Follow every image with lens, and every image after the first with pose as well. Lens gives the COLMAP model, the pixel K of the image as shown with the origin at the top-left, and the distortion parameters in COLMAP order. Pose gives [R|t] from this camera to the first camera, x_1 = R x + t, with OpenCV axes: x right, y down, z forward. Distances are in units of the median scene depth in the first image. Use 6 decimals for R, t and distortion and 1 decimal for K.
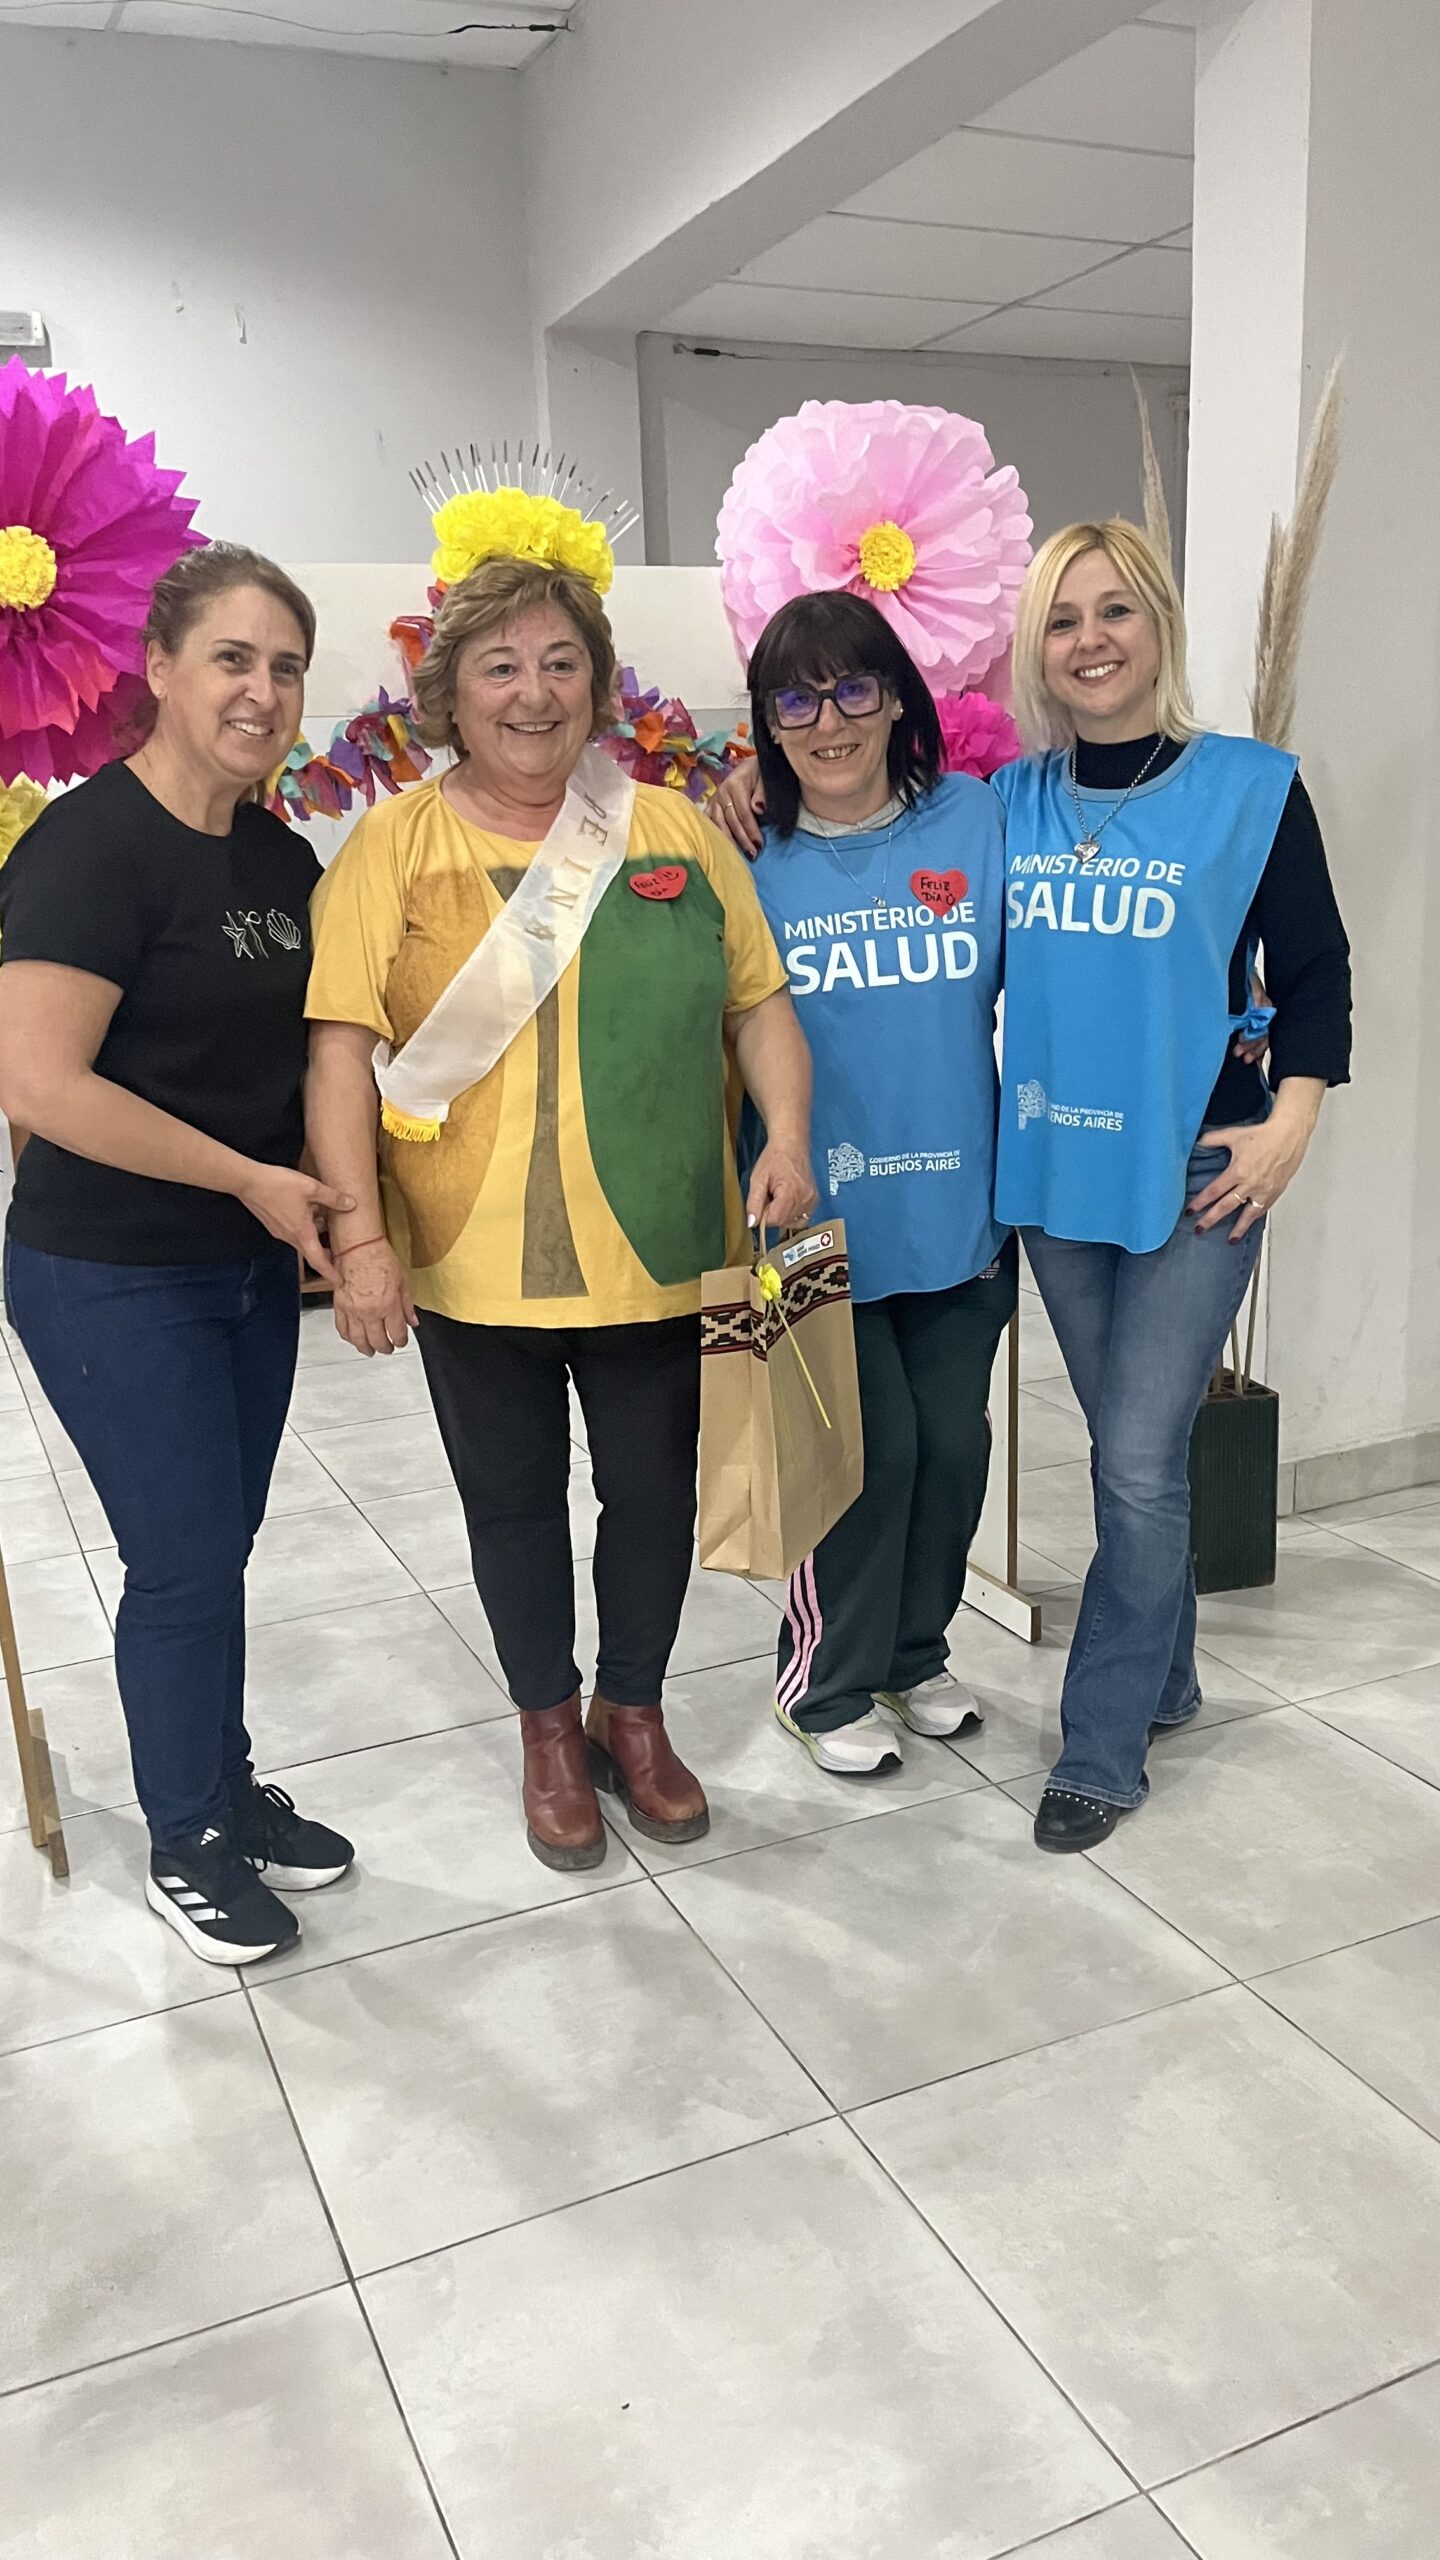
lens RADIAL K [[1898.8, 0, 686.7], [0, 1898.8, 1285.6], [0, 0, 1]] dist [0.052377, -0.057127]
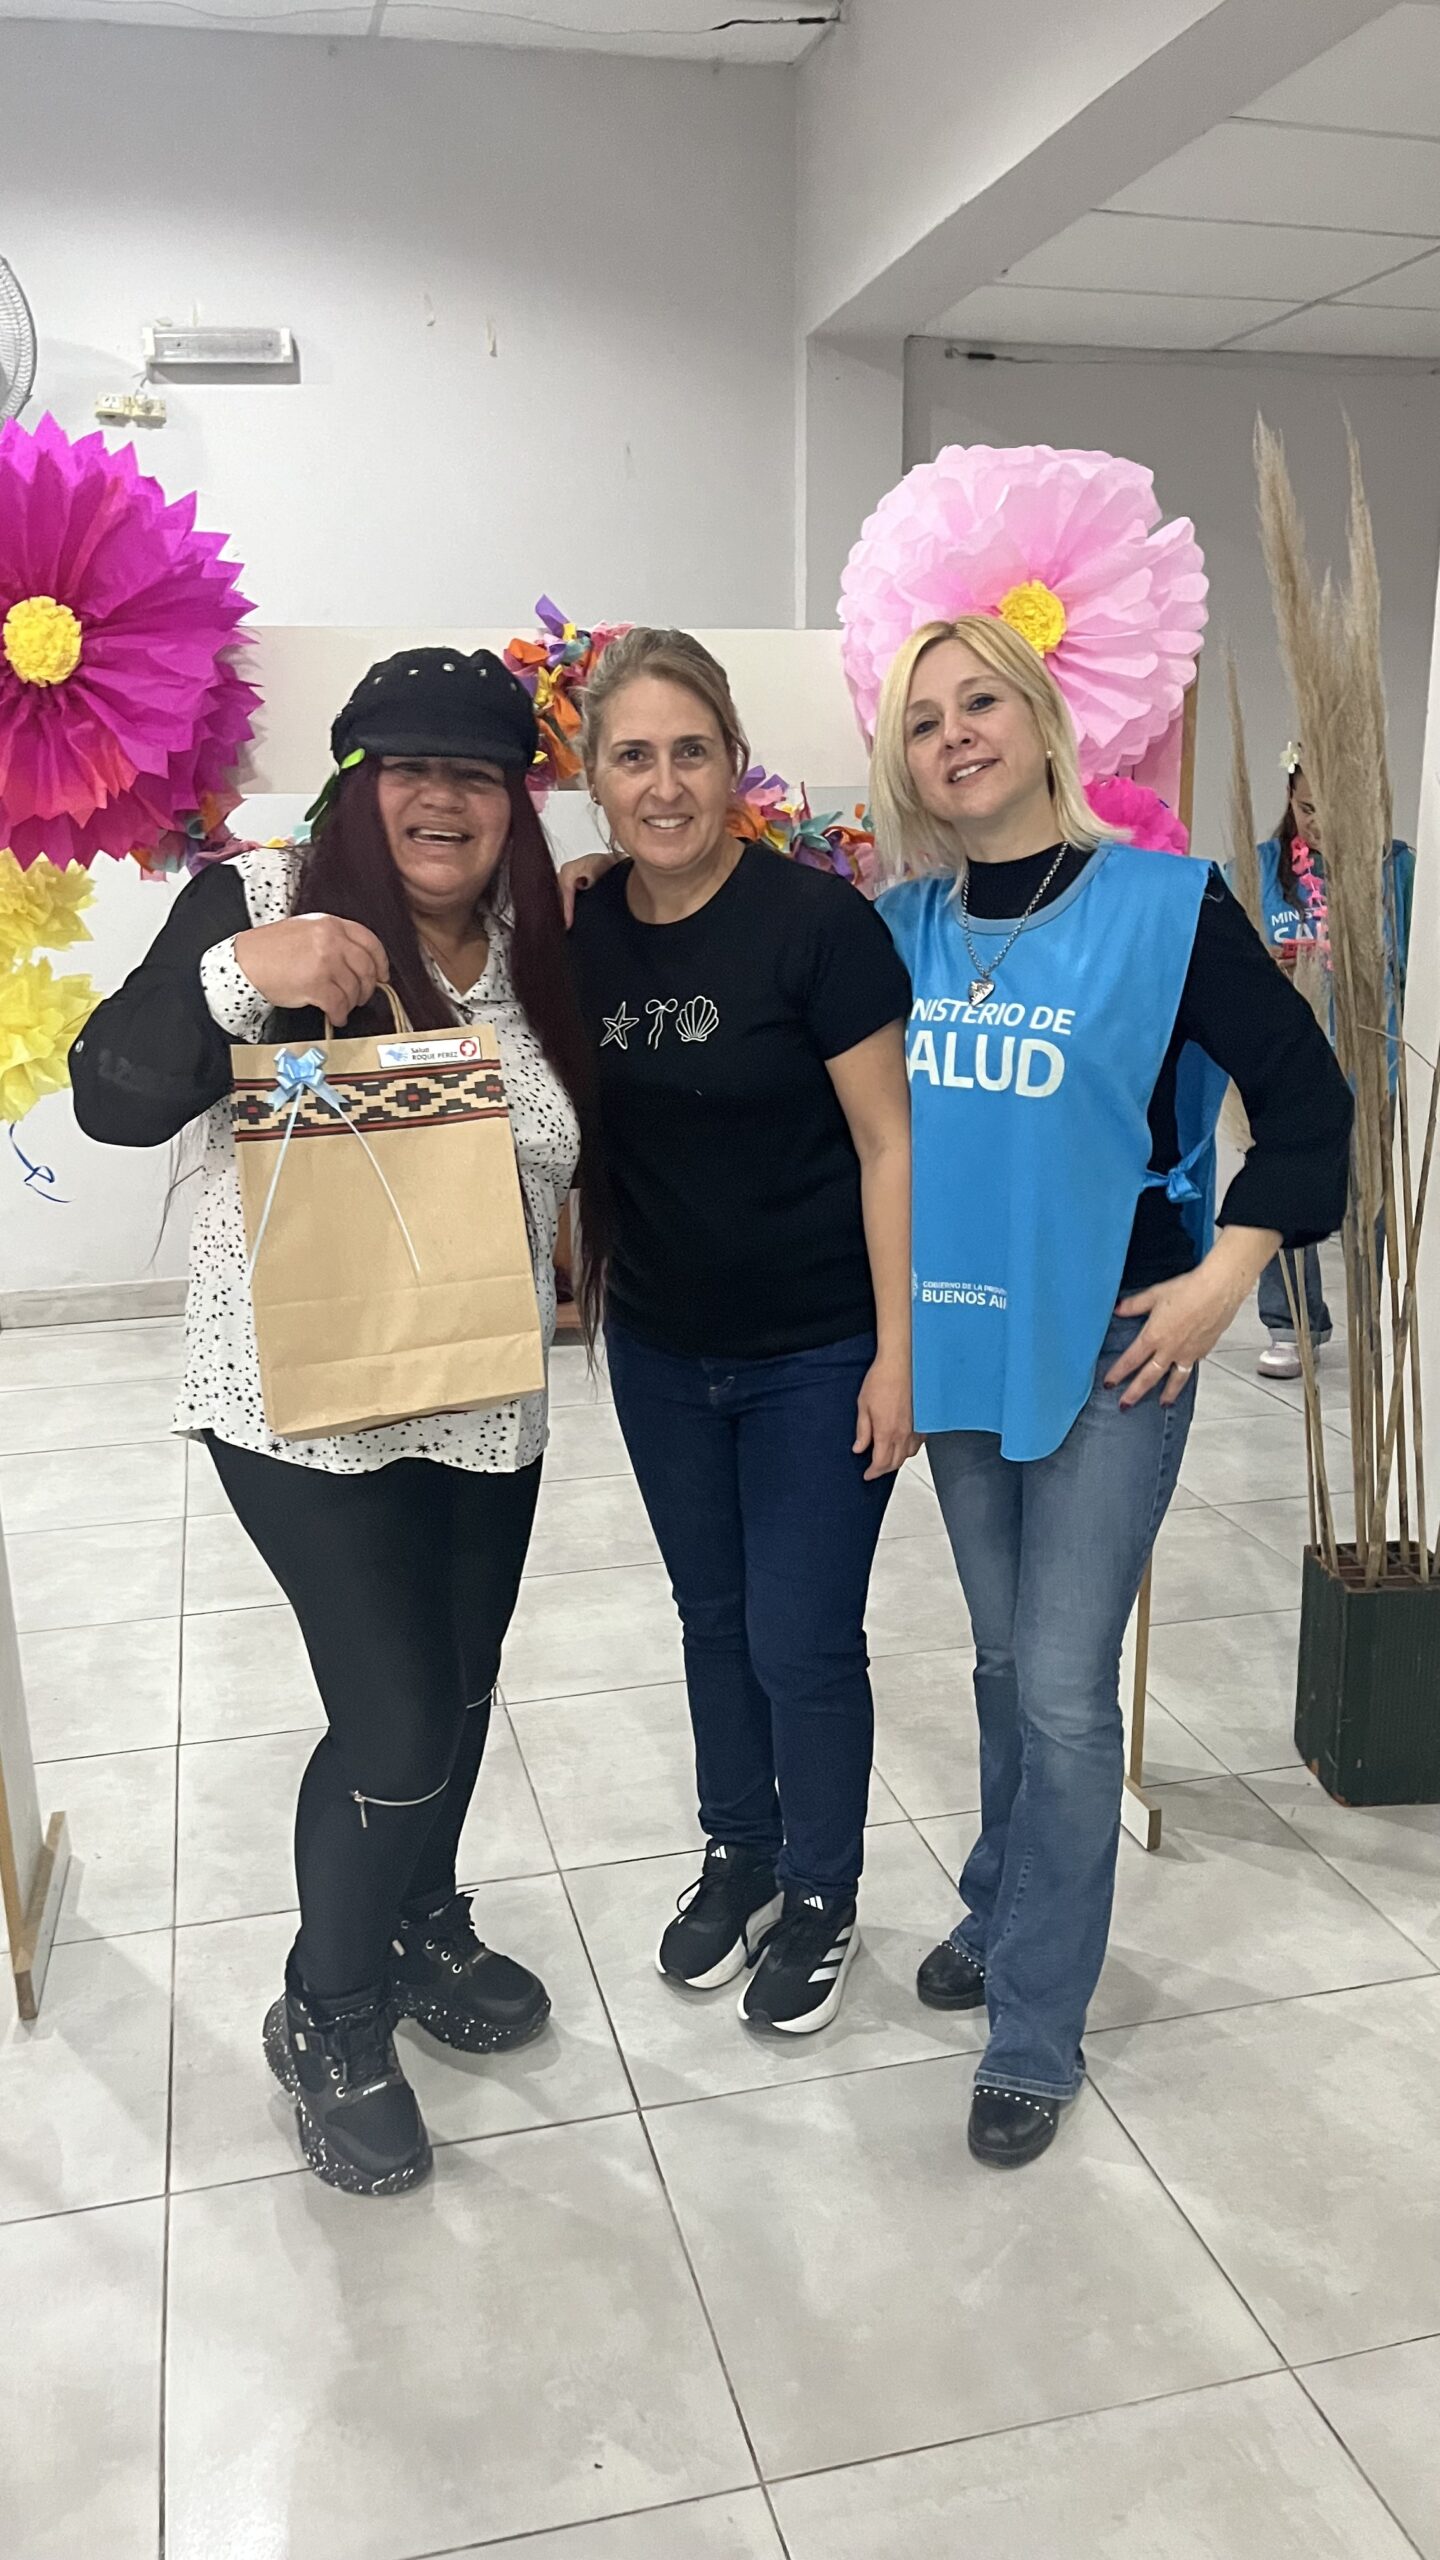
lens RADIAL K [[1898.8, 0, 697.2], [0, 1898.8, 1263.6], [0, 0, 1]] dist [0.052377, -0.057127]
pose [[0.985040, 0.064524, -0.159788, 0.119054], [-0.064719, 0.997896, 0.003986, -0.084901], [0.159709, 0.006415, 0.987143, 0.117407]]
